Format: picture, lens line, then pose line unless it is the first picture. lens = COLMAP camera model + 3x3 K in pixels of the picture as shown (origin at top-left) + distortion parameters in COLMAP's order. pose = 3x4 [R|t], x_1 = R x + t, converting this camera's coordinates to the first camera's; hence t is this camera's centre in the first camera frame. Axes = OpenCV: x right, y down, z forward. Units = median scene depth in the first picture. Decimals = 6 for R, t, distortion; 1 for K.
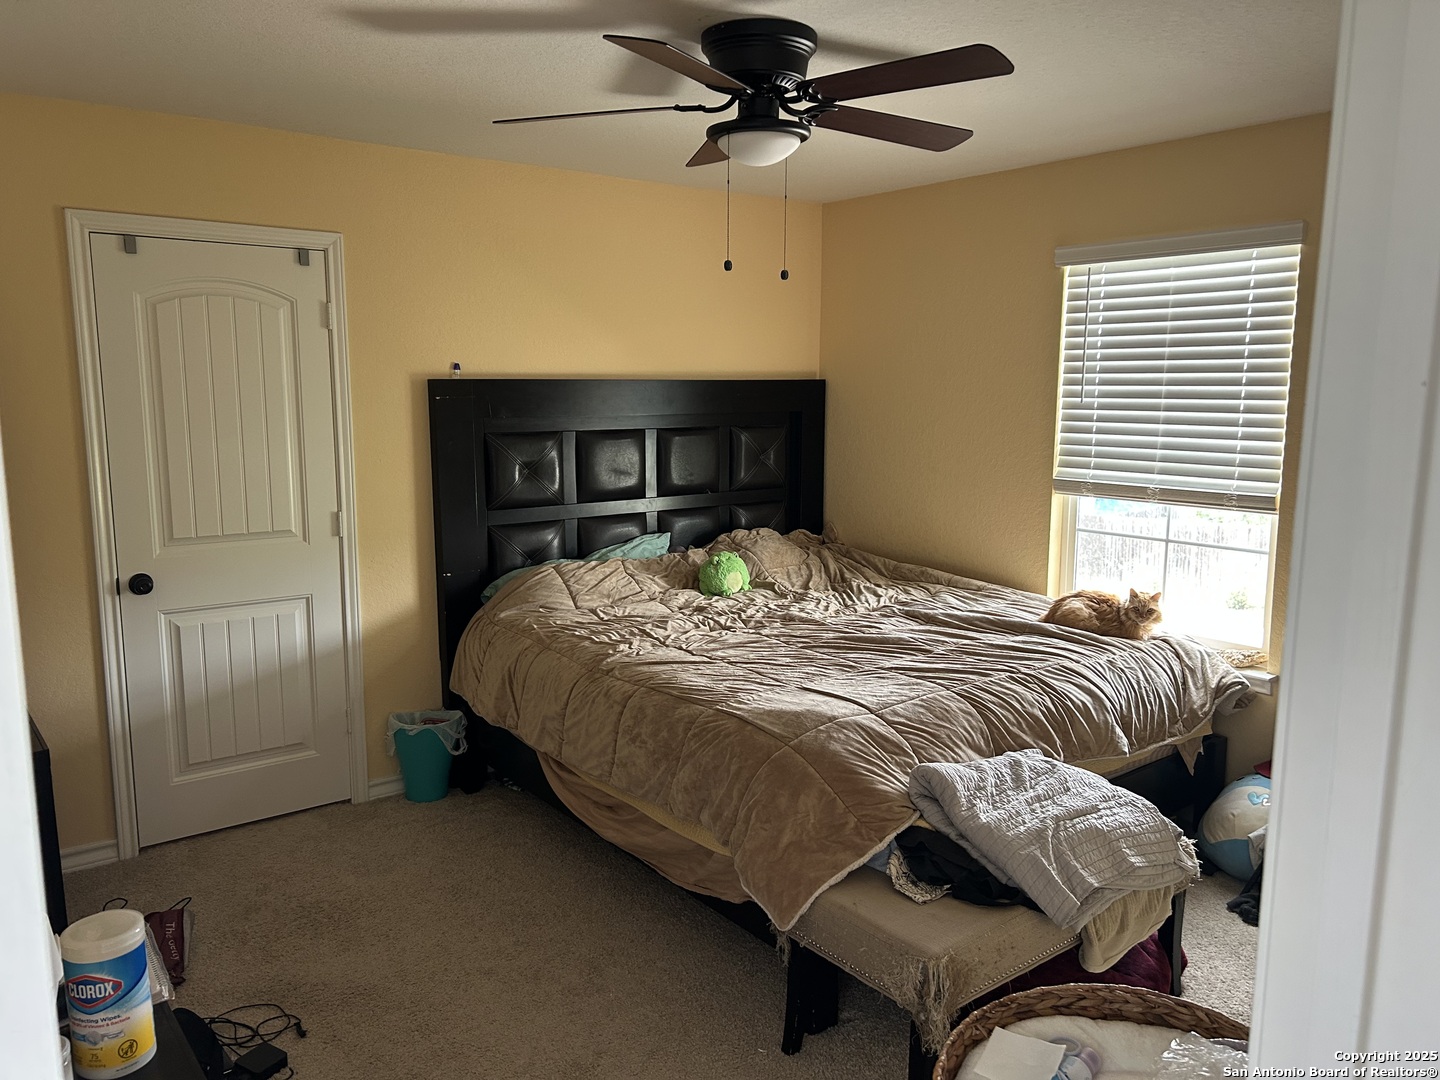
lens RADIAL K [[1083.9, 0, 722.2], [0, 1083.9, 539.7], [0, 0, 1]] dist [0.062494, -0.070922]
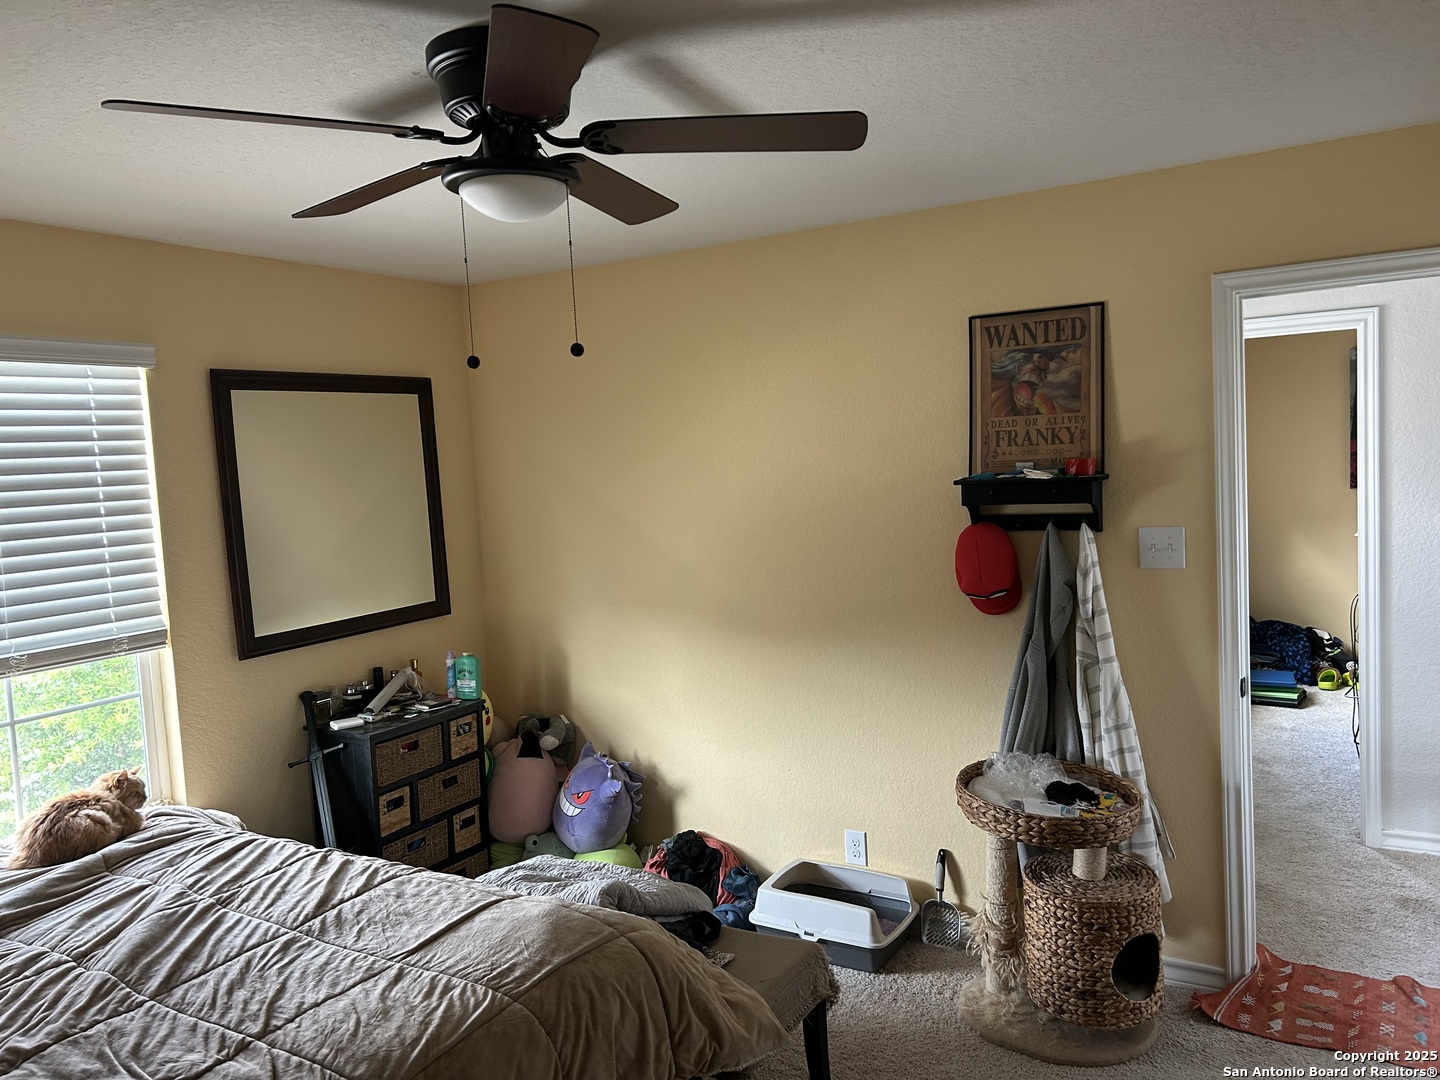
lens RADIAL K [[1083.9, 0, 722.8], [0, 1083.9, 541.8], [0, 0, 1]] dist [0.062494, -0.070922]
pose [[-0.372792, -0.063718, 0.925725, -0.546664], [0.188335, 0.971679, 0.142724, -0.155921], [-0.908601, 0.227553, -0.350234, 0.875281]]
